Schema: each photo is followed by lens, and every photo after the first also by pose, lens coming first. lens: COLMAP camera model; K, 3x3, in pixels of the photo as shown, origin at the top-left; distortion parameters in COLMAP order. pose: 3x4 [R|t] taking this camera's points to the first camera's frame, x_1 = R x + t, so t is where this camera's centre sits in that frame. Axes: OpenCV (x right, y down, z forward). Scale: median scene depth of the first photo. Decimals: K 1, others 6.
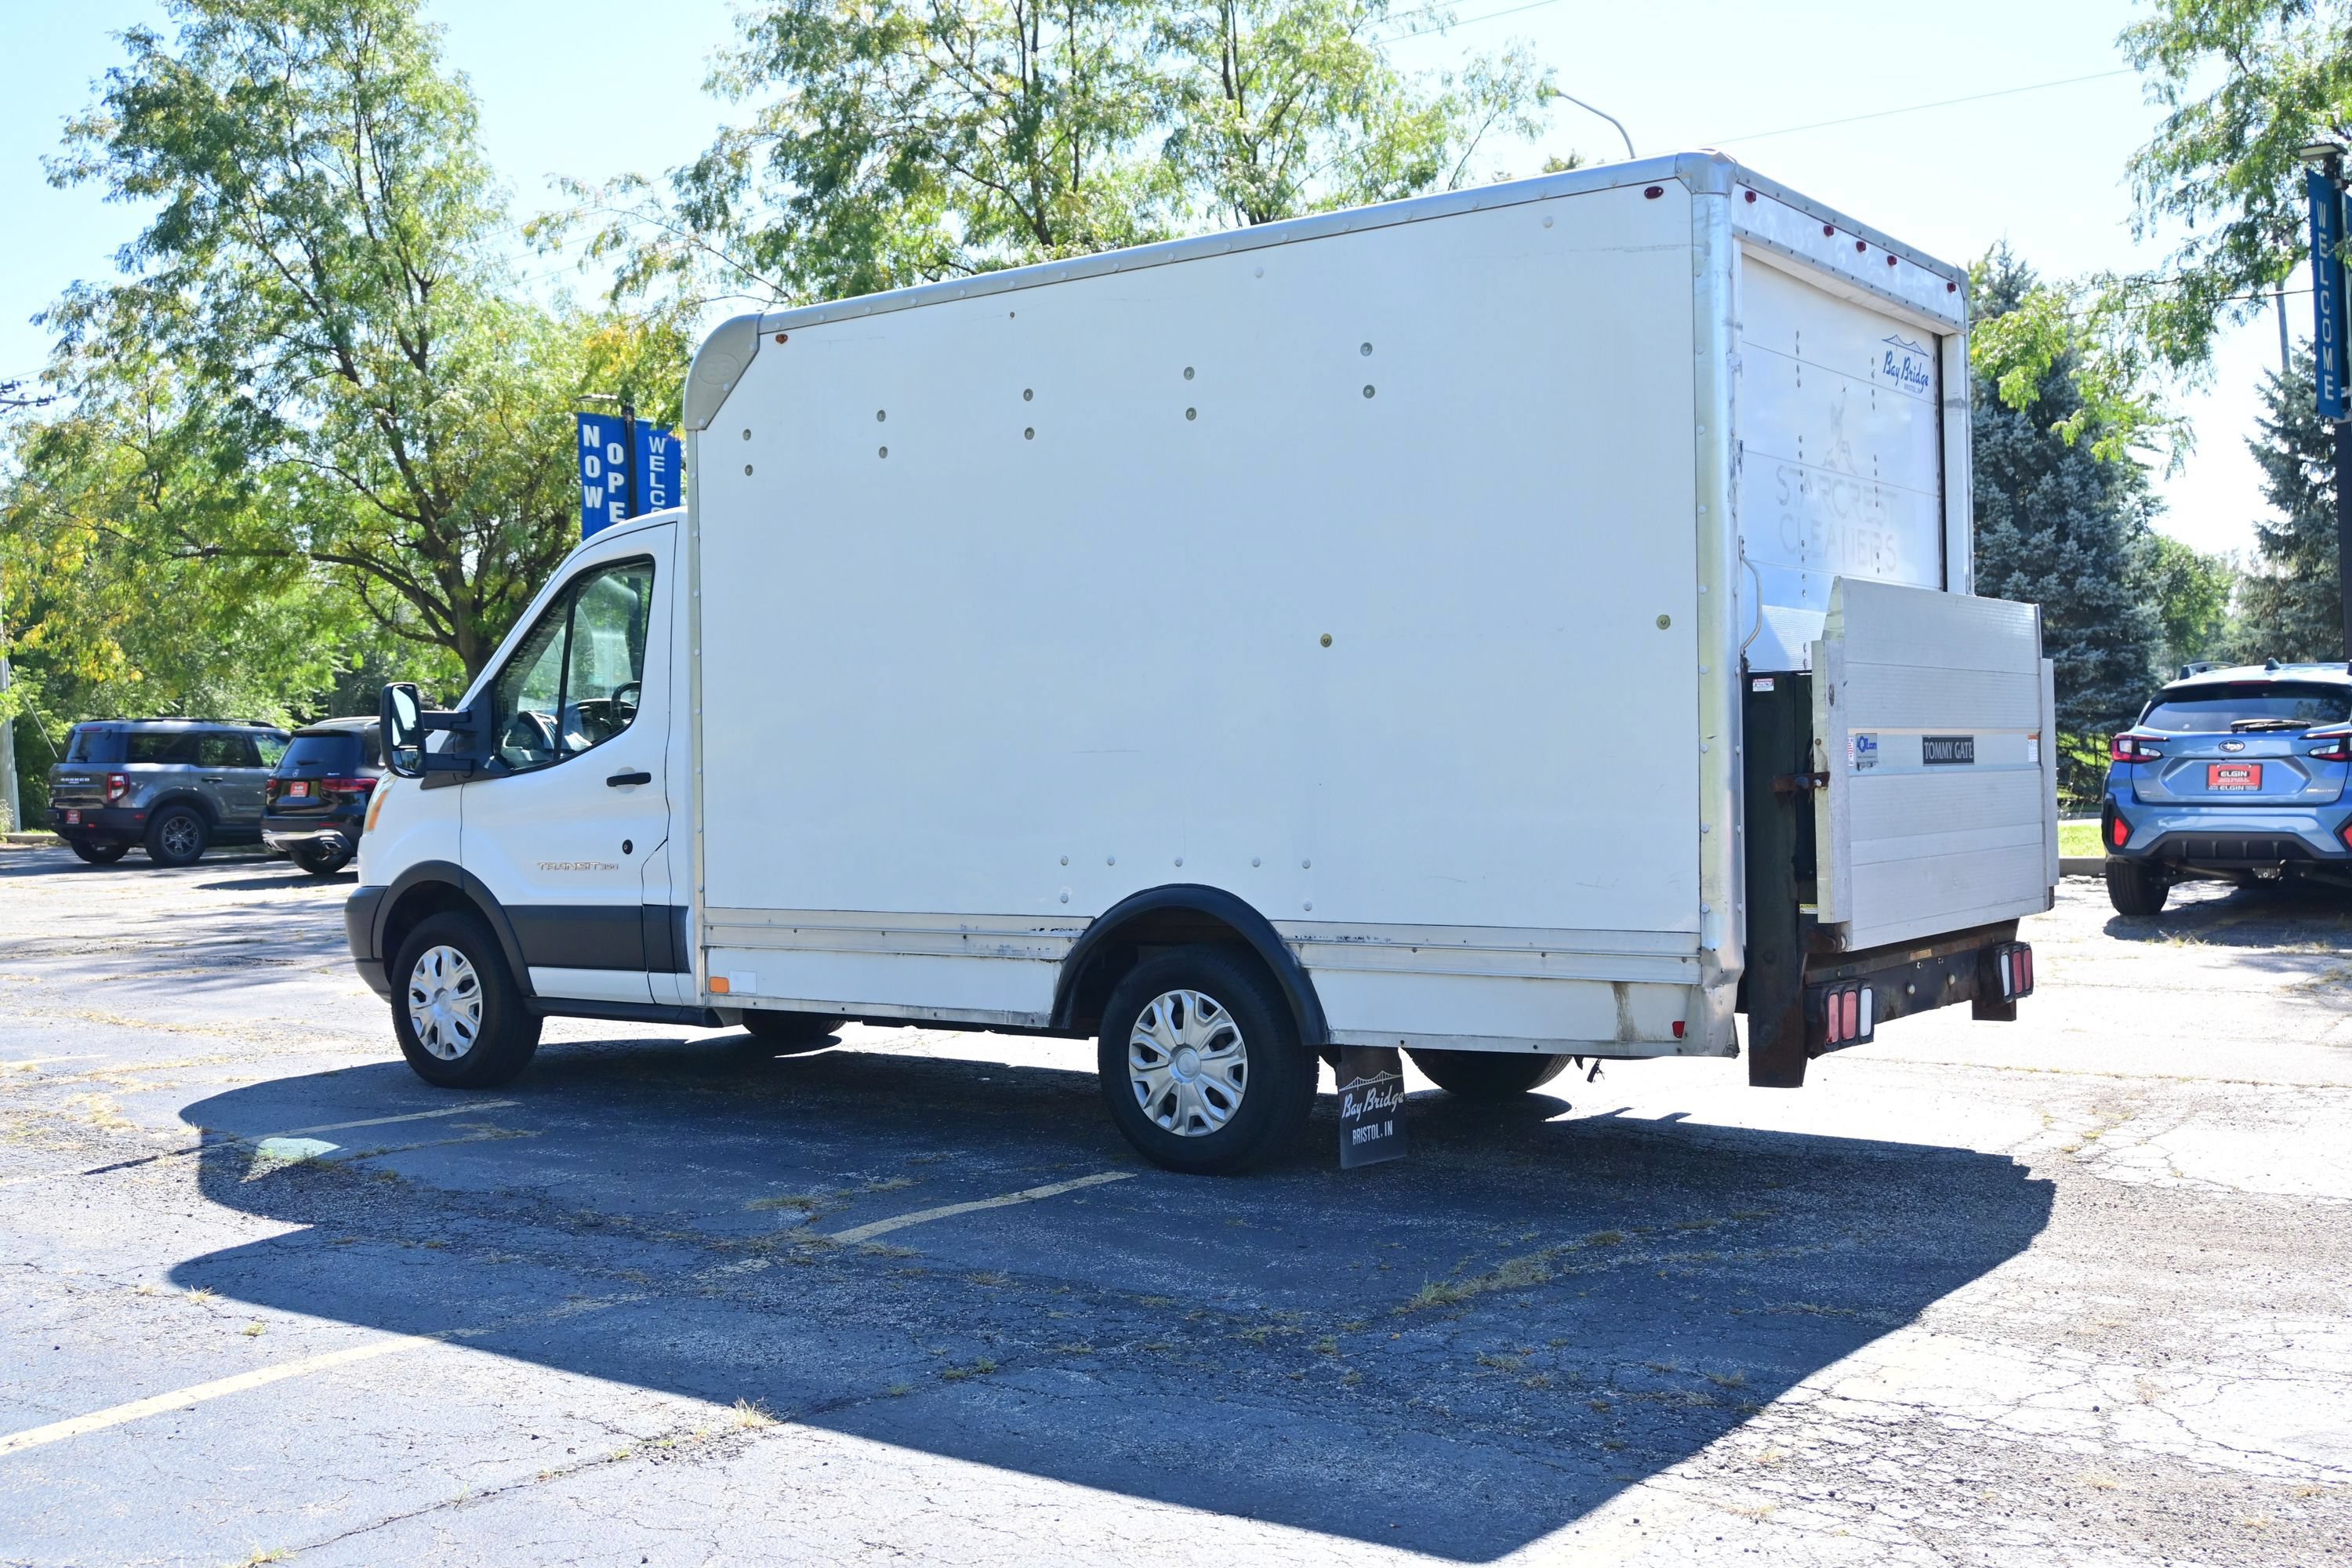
lens RADIAL K [[2461.5, 0, 1175.2], [0, 2461.5, 783.7], [0, 0, 1]] dist [-0.010725, 0.000000]
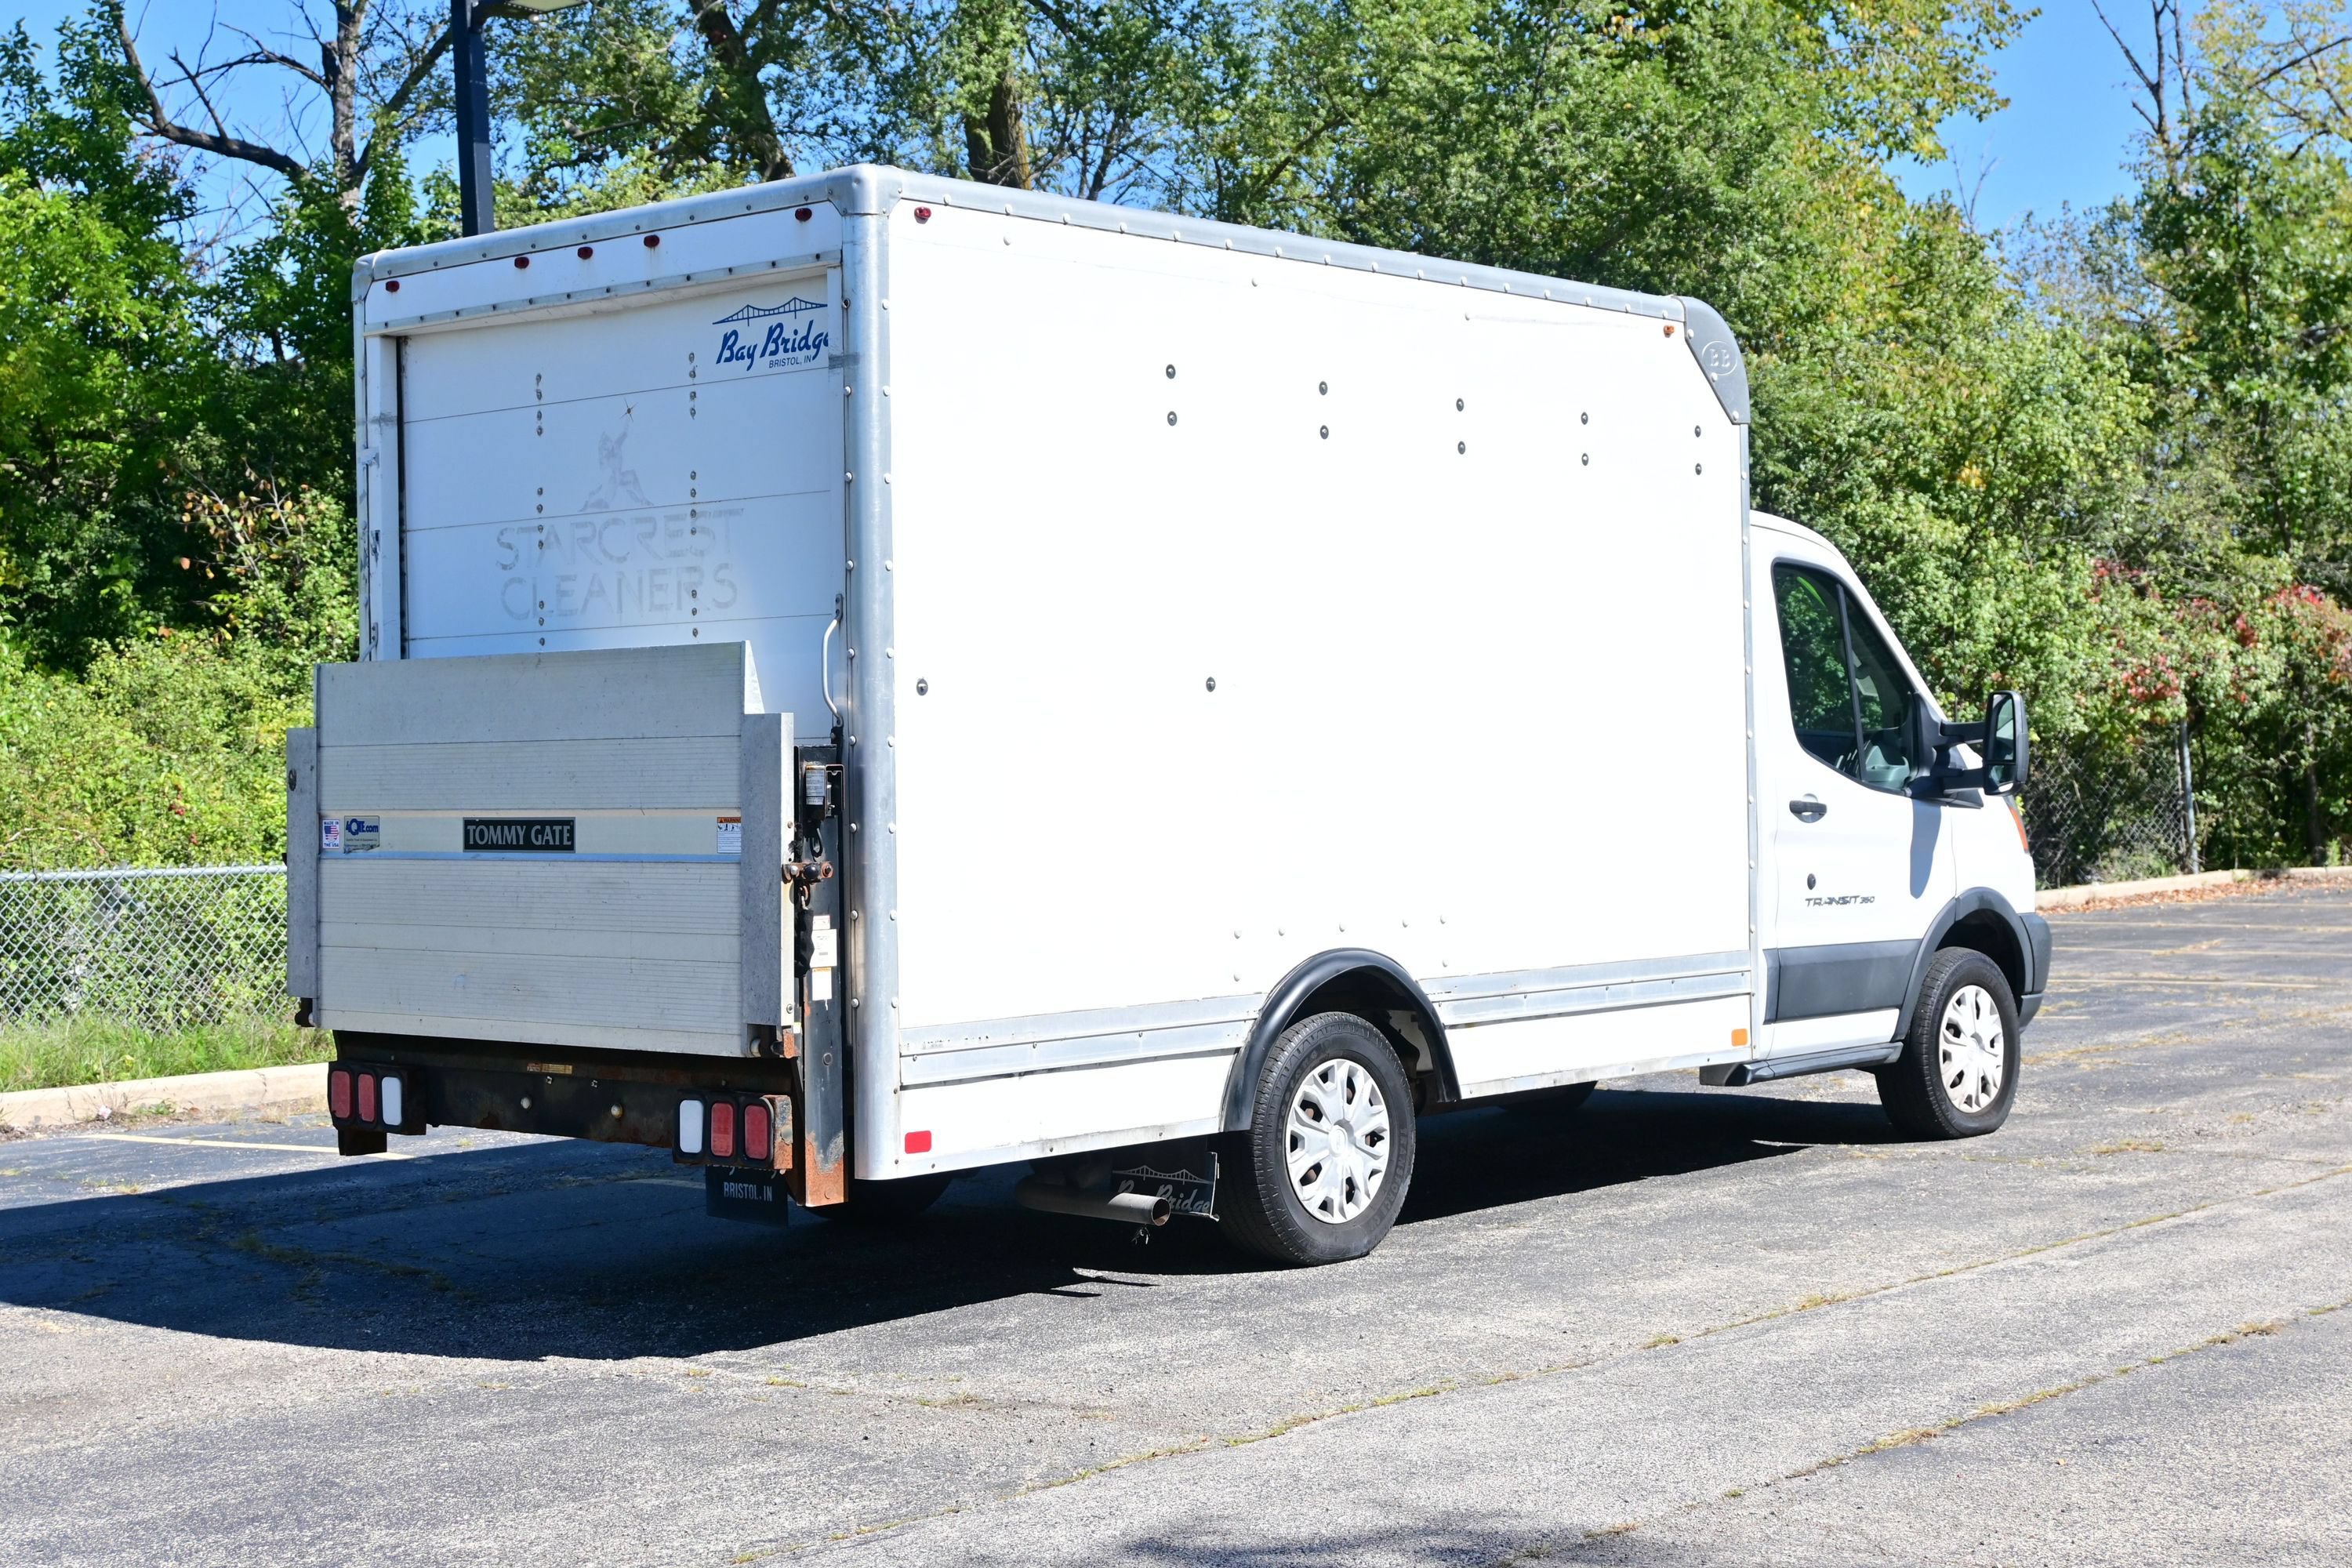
lens RADIAL K [[3428.3, 0, 1132.5], [0, 3428.3, 785.1], [0, 0, 1]] dist [0.007030, 0.000000]
pose [[-0.106396, 0.024114, -0.994031, 1.365699], [0.009458, 0.999685, 0.023239, -0.052369], [0.994279, -0.006929, -0.106590, 1.226838]]
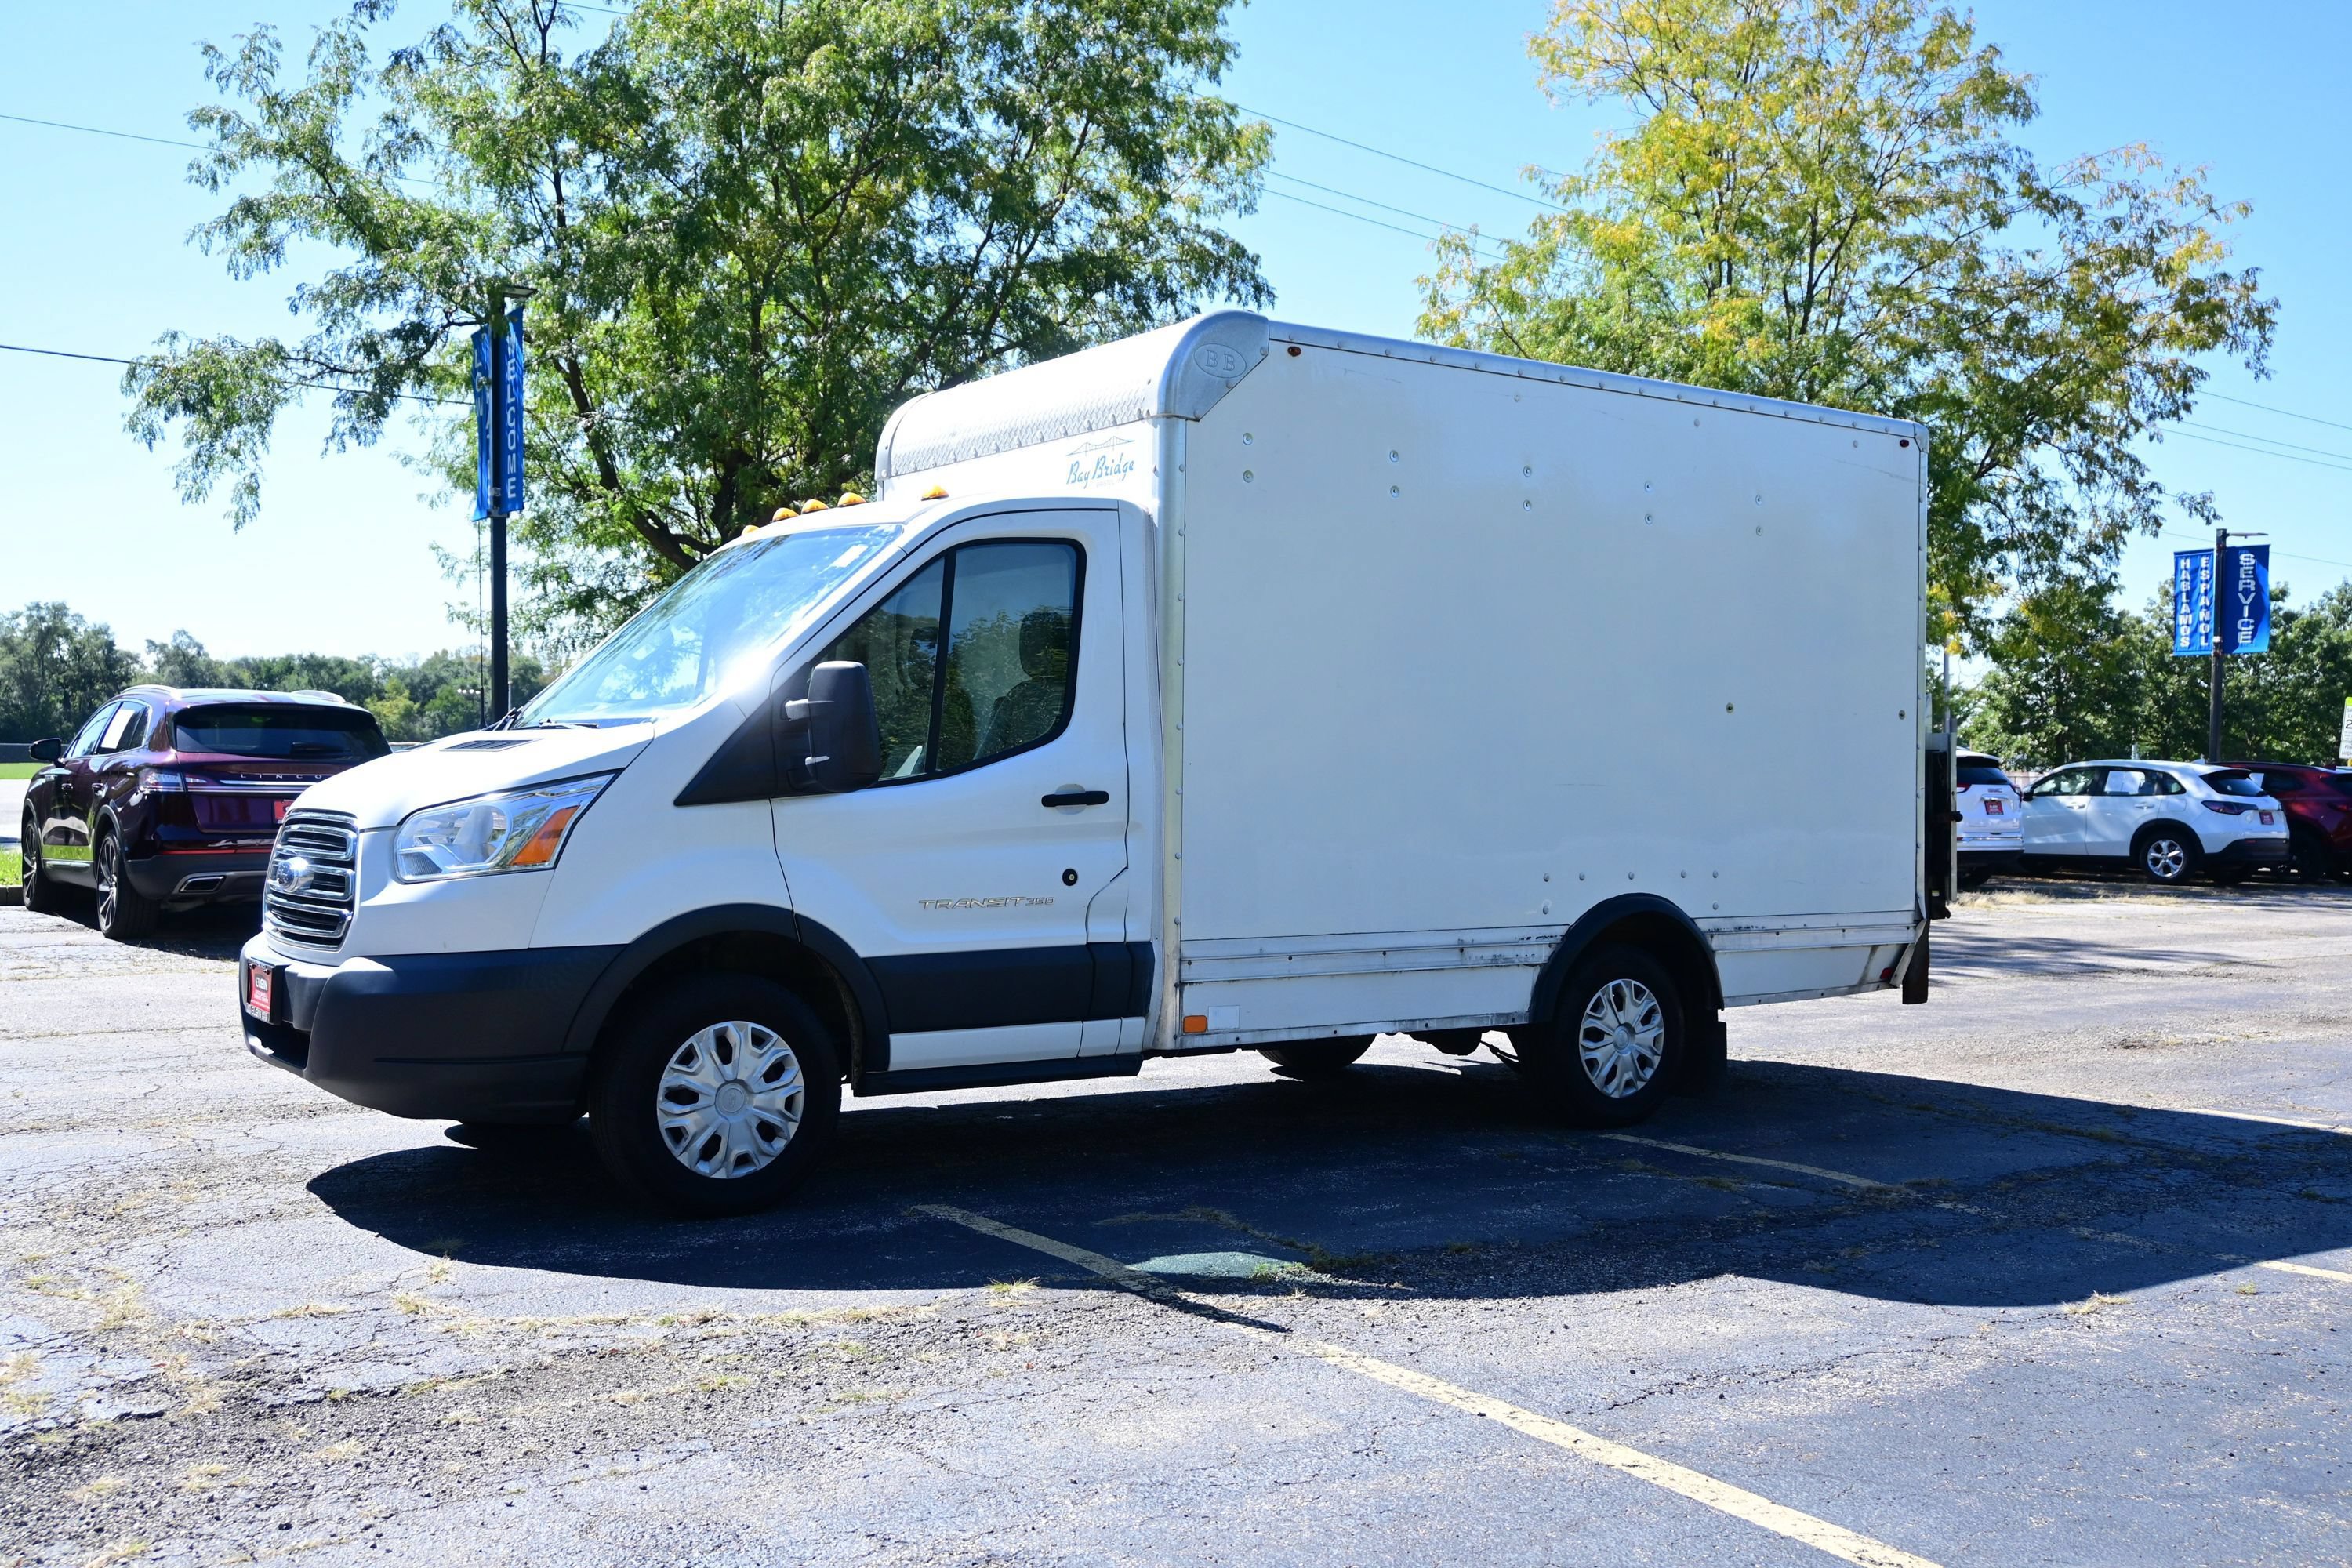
lens RADIAL K [[2169.4, 0, 1166.1], [0, 2169.4, 773.5], [0, 0, 1]] dist [-0.005582, 0.000000]
pose [[0.333064, 0.026240, 0.942539, -1.062117], [-0.009759, 0.999655, -0.024381, 0.008880], [-0.942854, -0.001078, 0.333205, 0.820775]]
